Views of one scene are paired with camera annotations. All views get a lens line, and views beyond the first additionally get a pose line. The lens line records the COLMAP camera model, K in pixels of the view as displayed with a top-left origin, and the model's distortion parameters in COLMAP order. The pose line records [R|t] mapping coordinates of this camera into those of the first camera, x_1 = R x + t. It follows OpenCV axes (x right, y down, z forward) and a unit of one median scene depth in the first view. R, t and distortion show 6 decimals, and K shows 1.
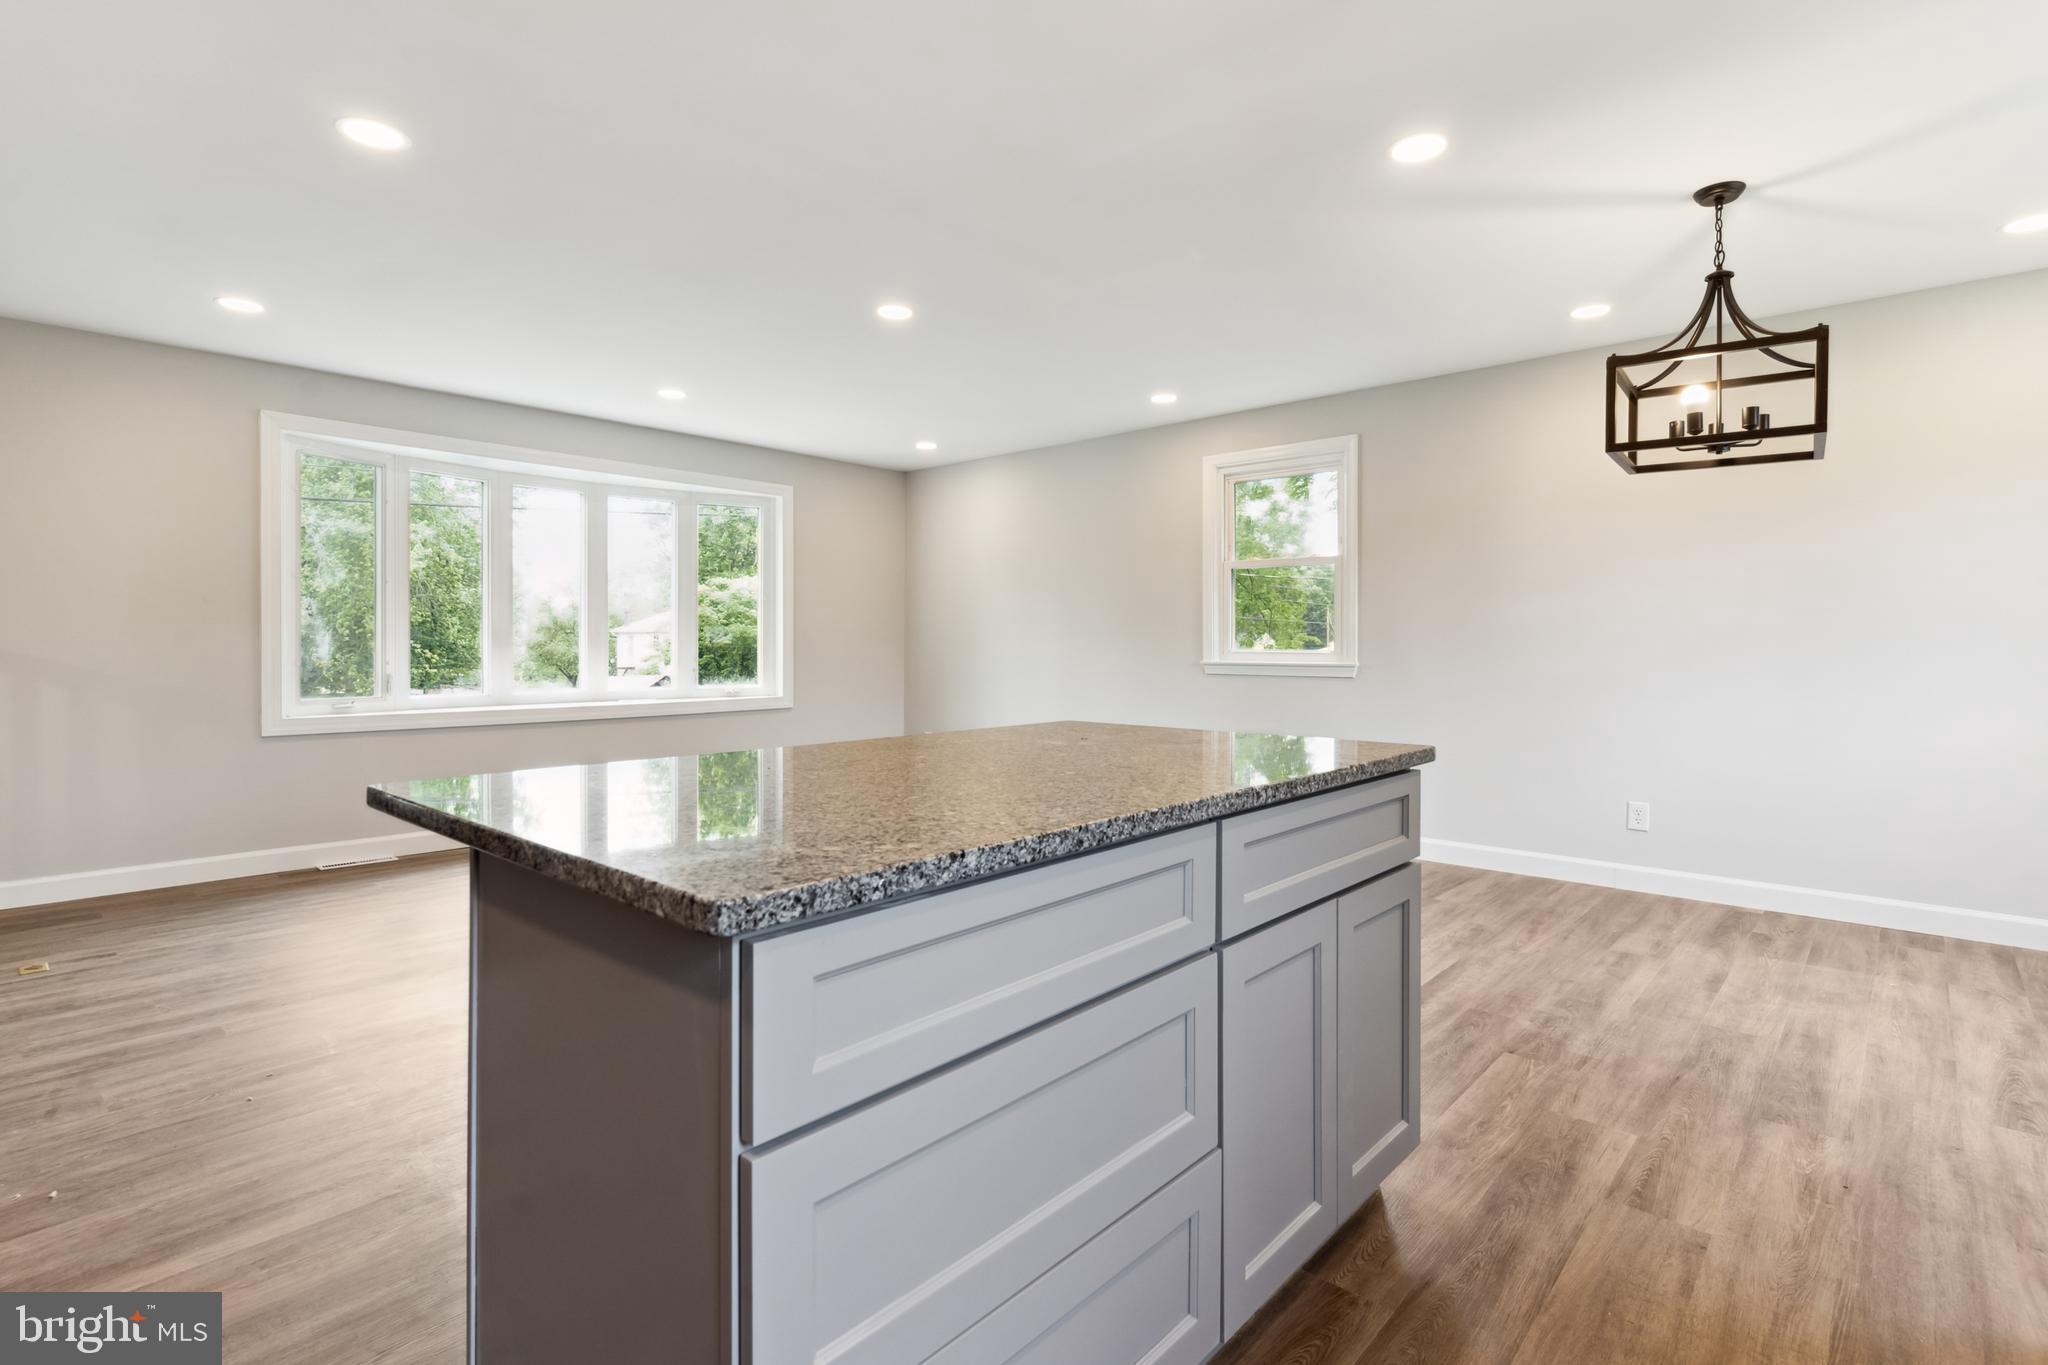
lens RADIAL K [[1016.0, 0, 1035.8], [0, 1016.0, 655.5], [0, 0, 1]] dist [0.002605, -0.000475]
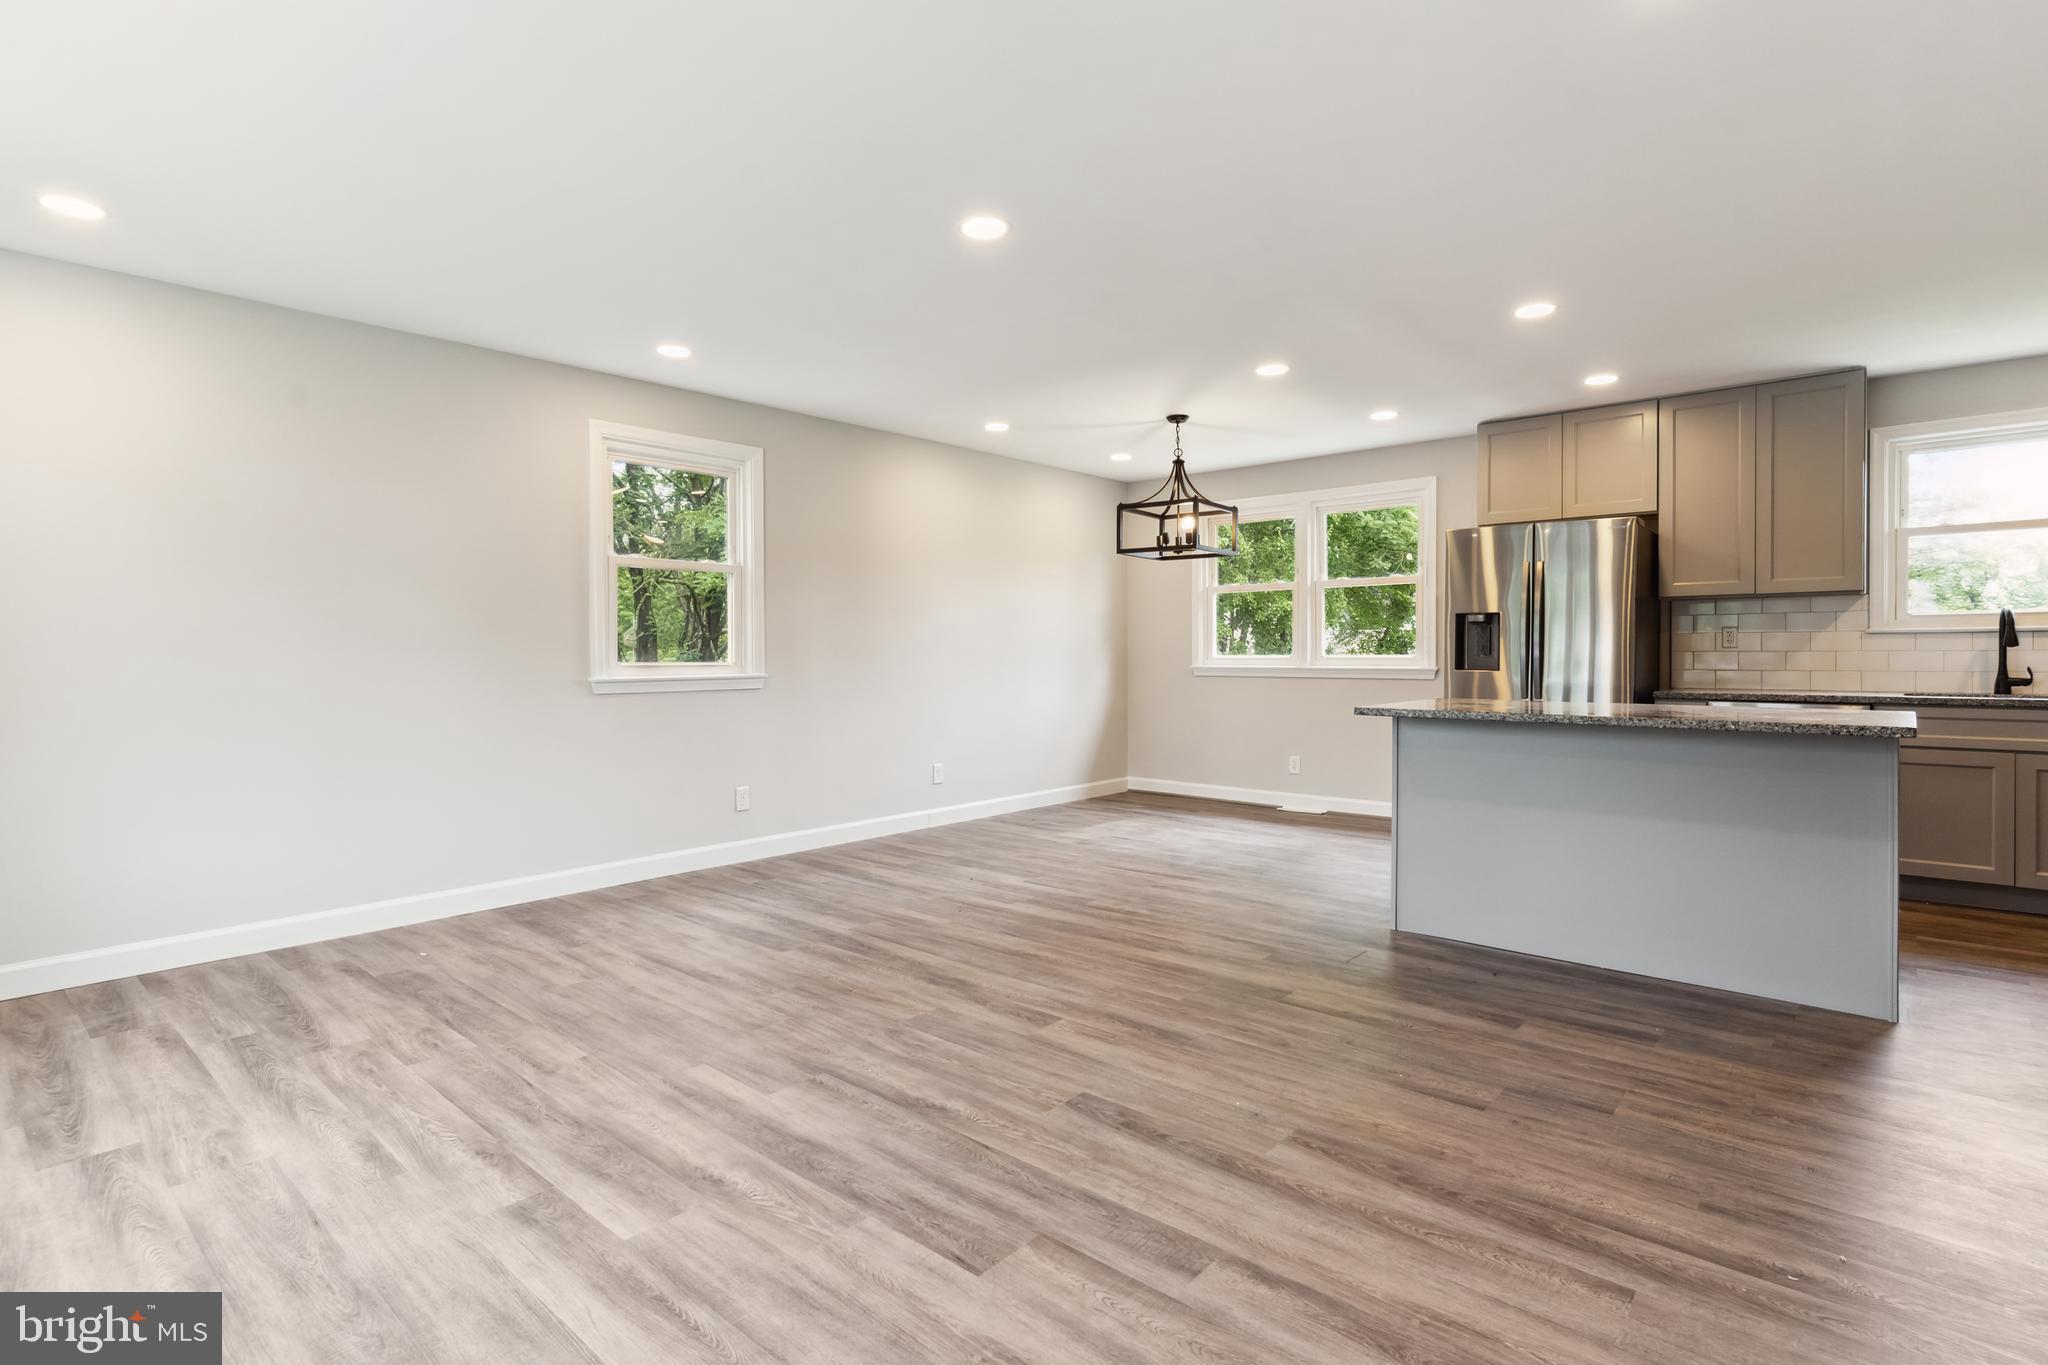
lens RADIAL K [[1016.0, 0, 1029.4], [0, 1016.0, 667.5], [0, 0, 1]] dist [0.002605, -0.000475]
pose [[-0.024175, -0.017330, 0.999558, -1.090629], [0.016952, 0.999699, 0.017743, -0.019706], [-0.999564, 0.017374, -0.023874, 1.167283]]
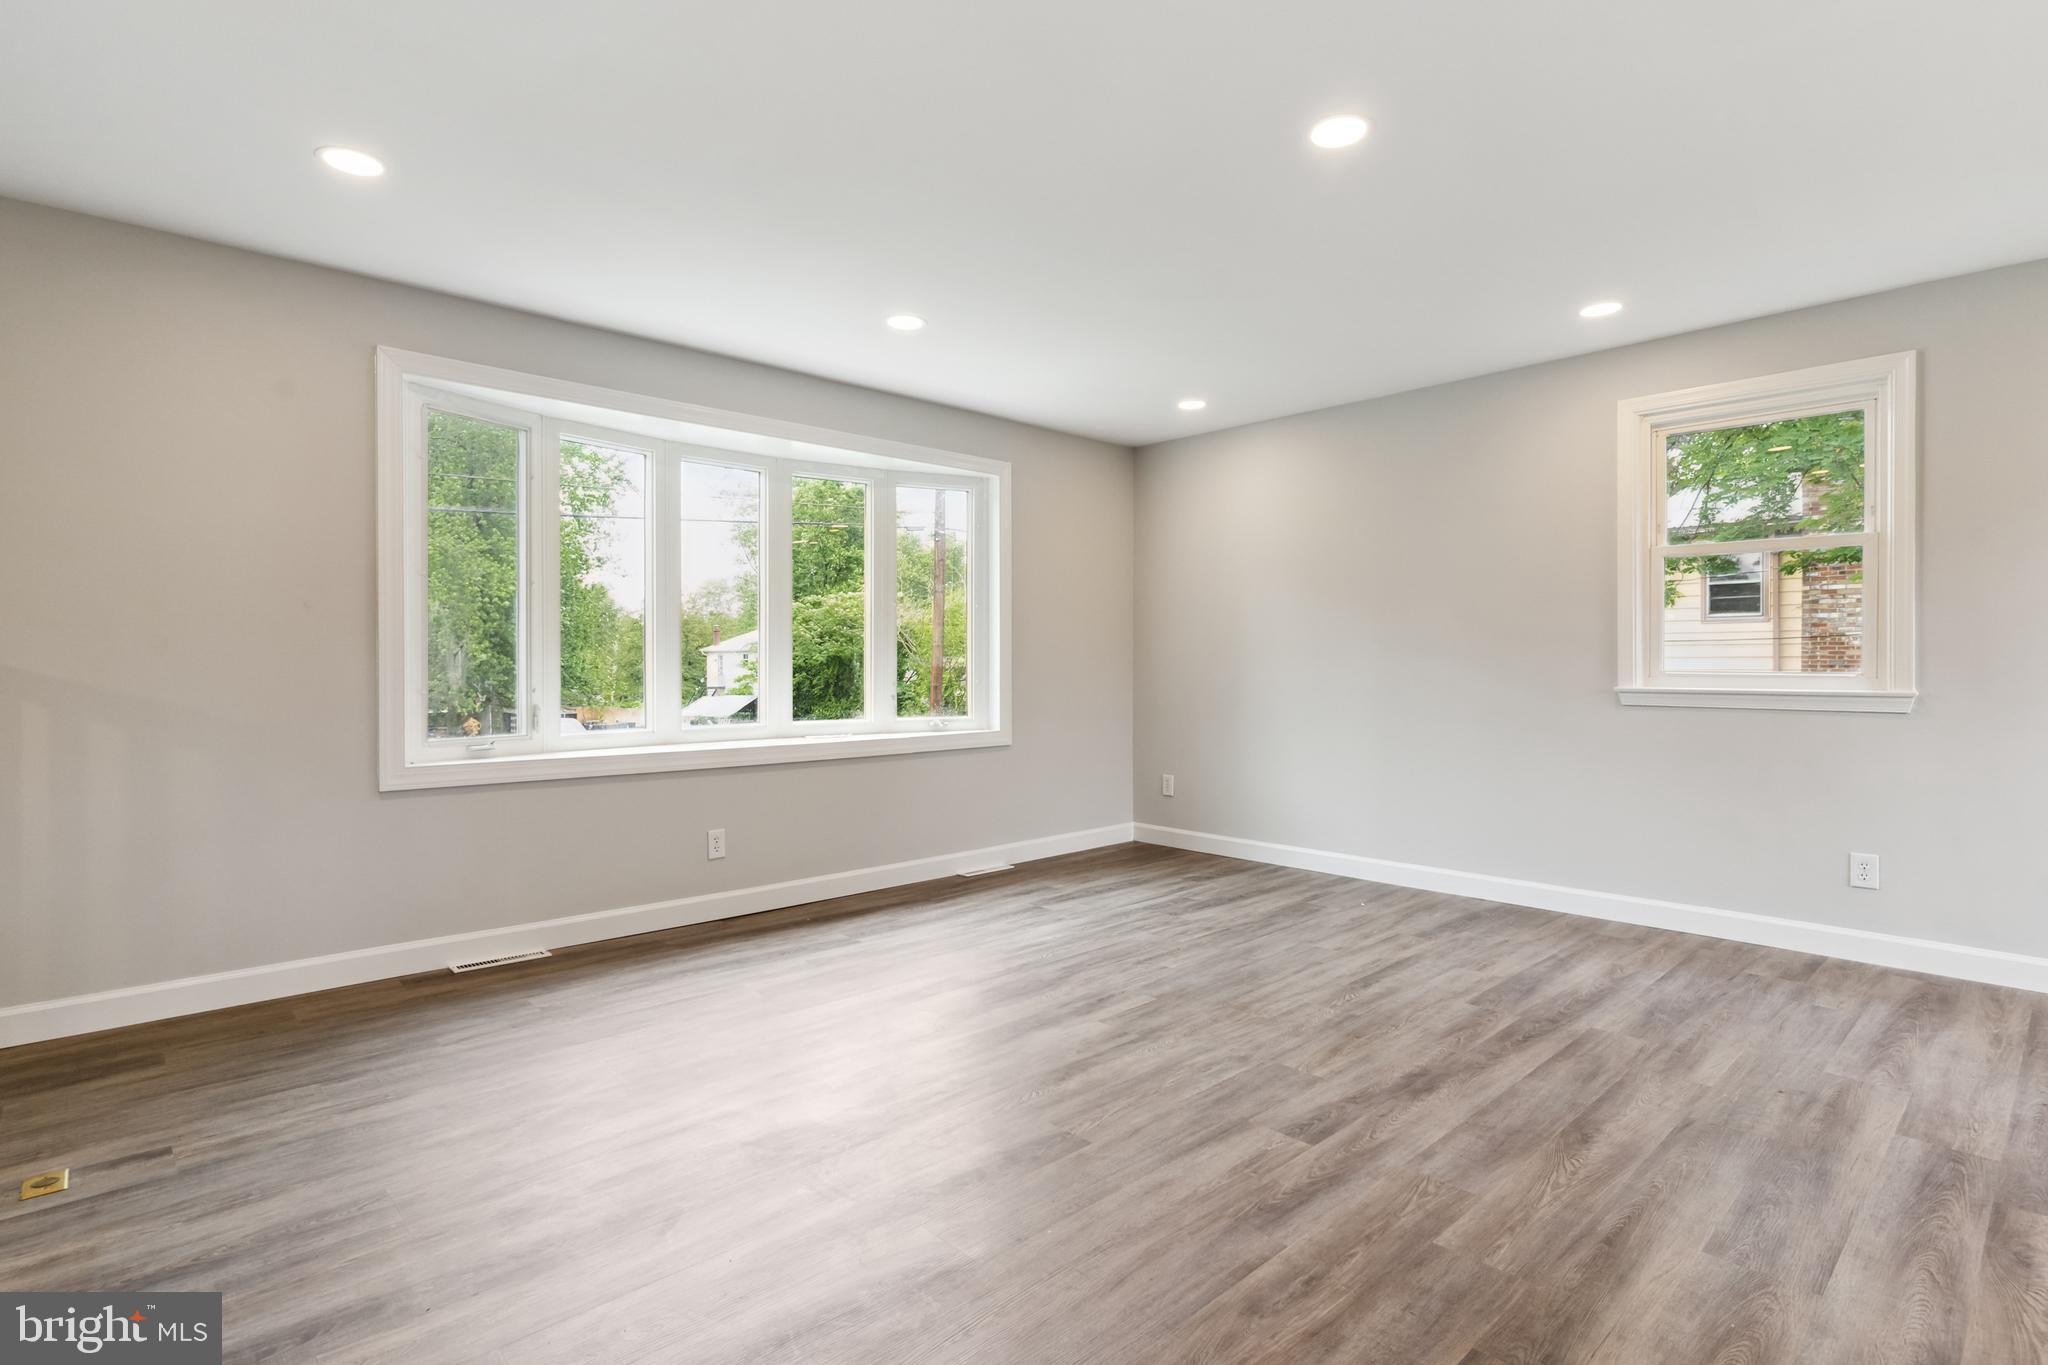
lens RADIAL K [[1016.0, 0, 1010.3], [0, 1016.0, 677.8], [0, 0, 1]] dist [0.002605, -0.000475]
pose [[0.996259, 0.000655, -0.086415, -0.337615], [-0.000352, 0.999994, 0.003519, -0.006521], [0.086417, -0.003475, 0.996253, 0.426832]]
